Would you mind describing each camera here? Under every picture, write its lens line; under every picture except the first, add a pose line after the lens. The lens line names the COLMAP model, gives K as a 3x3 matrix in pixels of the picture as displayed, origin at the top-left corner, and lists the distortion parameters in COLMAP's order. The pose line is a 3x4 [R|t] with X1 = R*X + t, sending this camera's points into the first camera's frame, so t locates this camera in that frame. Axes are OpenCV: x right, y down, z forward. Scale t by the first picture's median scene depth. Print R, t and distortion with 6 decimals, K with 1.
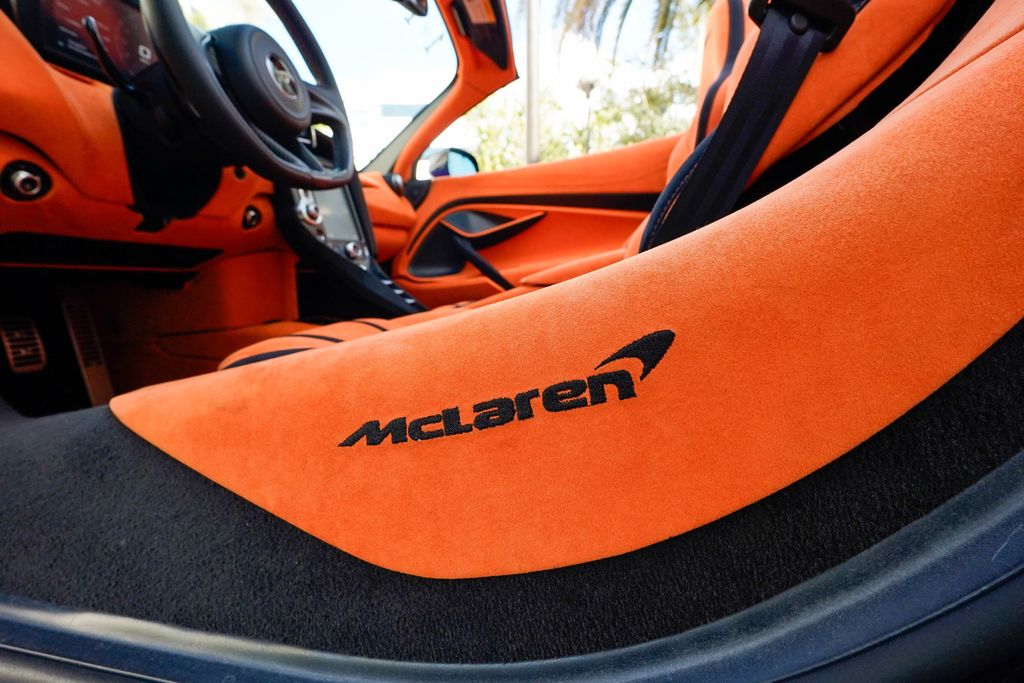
lens RADIAL K [[470.8, 0, 514.7], [0, 470.8, 338.9], [0, 0, 1]] dist [-0.017720, 0.009229]
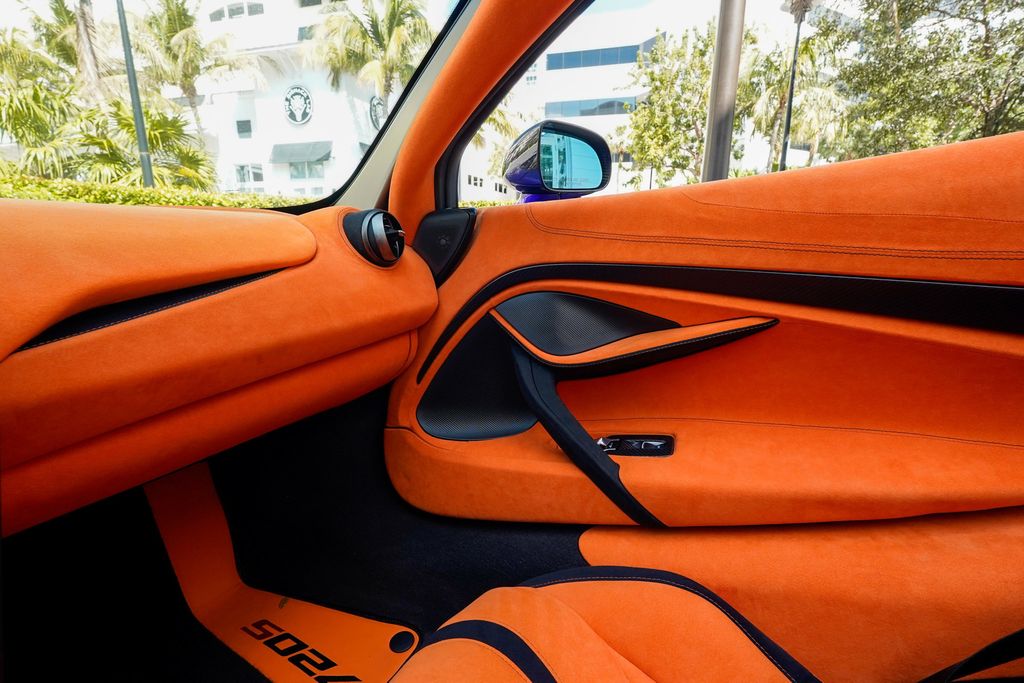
lens RADIAL K [[470.8, 0, 507.0], [0, 470.8, 346.5], [0, 0, 1]] dist [-0.017720, 0.009229]
pose [[0.942986, 0.096926, -0.318408, -0.005784], [-0.065726, 0.992048, 0.107335, -0.270127], [0.326279, -0.080288, 0.941857, 0.609294]]
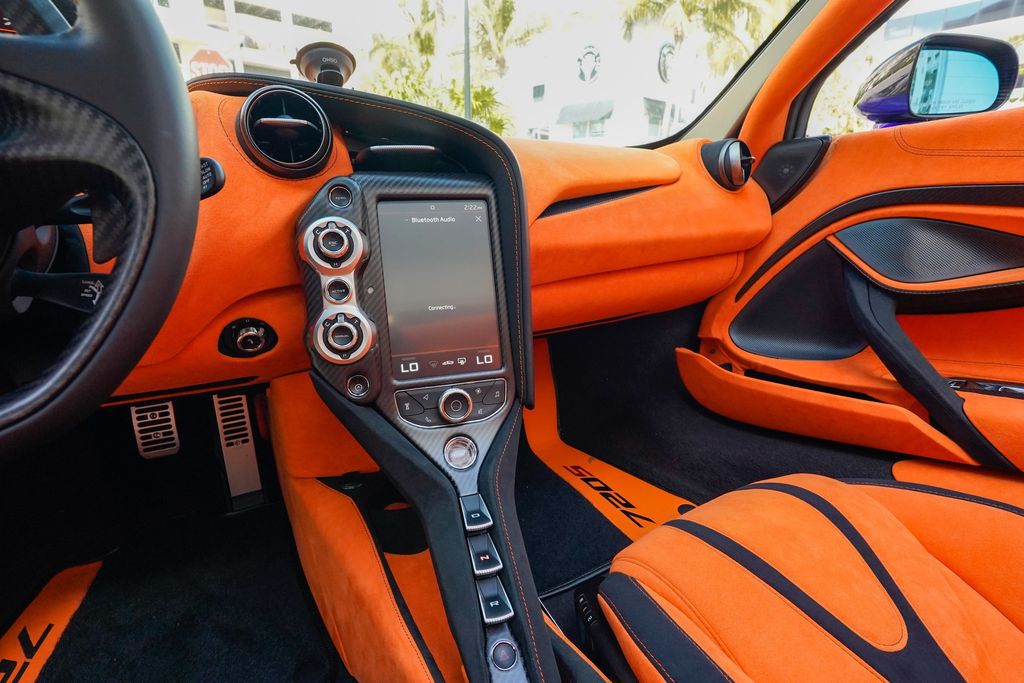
lens RADIAL K [[470.8, 0, 506.8], [0, 470.8, 345.7], [0, 0, 1]] dist [-0.017720, 0.009229]
pose [[0.642426, 0.256886, -0.722010, -0.009115], [-0.122580, 0.964459, 0.234079, -0.222519], [0.756480, -0.061874, 0.651083, 0.486294]]
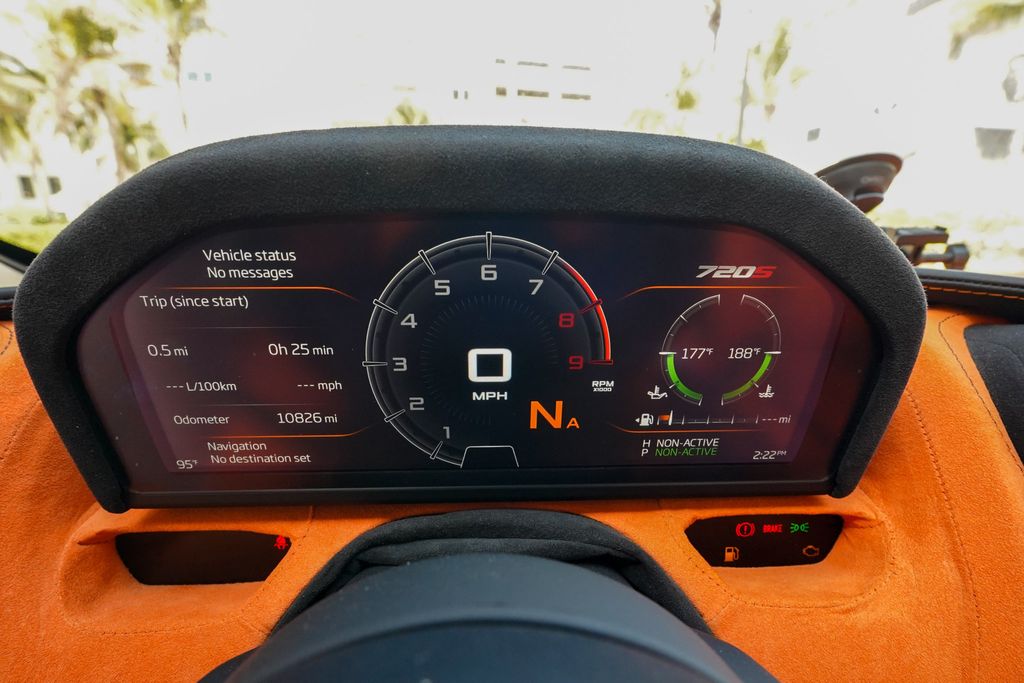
lens RADIAL K [[470.8, 0, 509.2], [0, 470.8, 348.0], [0, 0, 1]] dist [-0.017720, 0.009229]
pose [[0.225133, 0.226686, -0.947591, -0.241055], [-0.136284, 0.970324, 0.199745, -0.281276], [0.964750, 0.084172, 0.249346, 0.405345]]
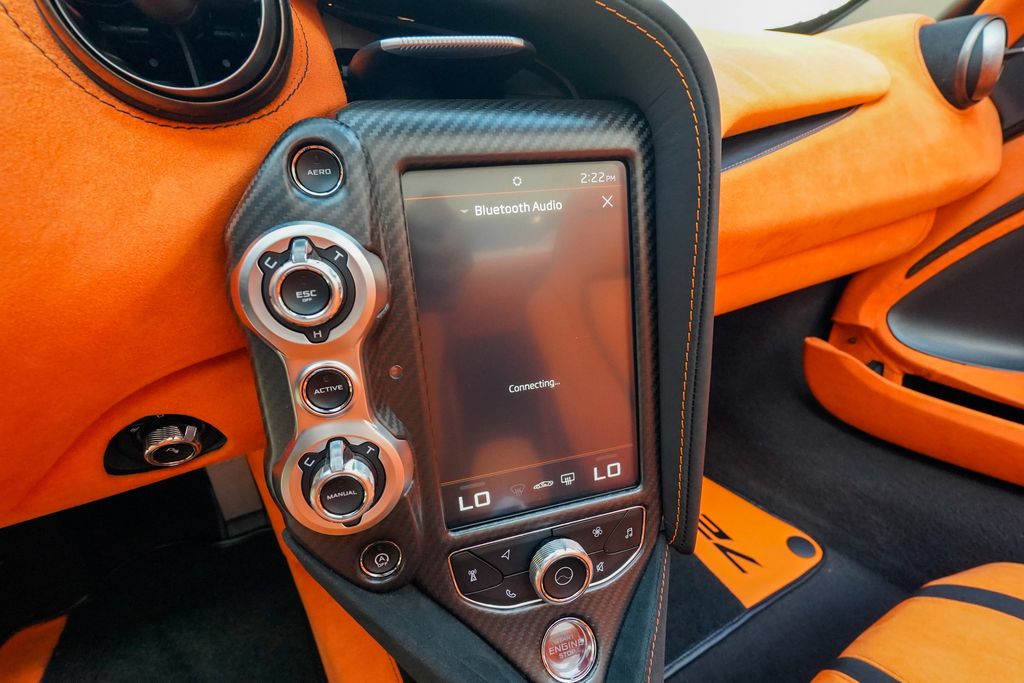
lens RADIAL K [[470.8, 0, 509.9], [0, 470.8, 348.9], [0, 0, 1]] dist [-0.017720, 0.009229]
pose [[0.624222, 0.400663, -0.670683, -0.157321], [-0.121831, 0.897898, 0.423009, -0.244686], [0.771689, -0.182342, 0.609301, 0.550750]]
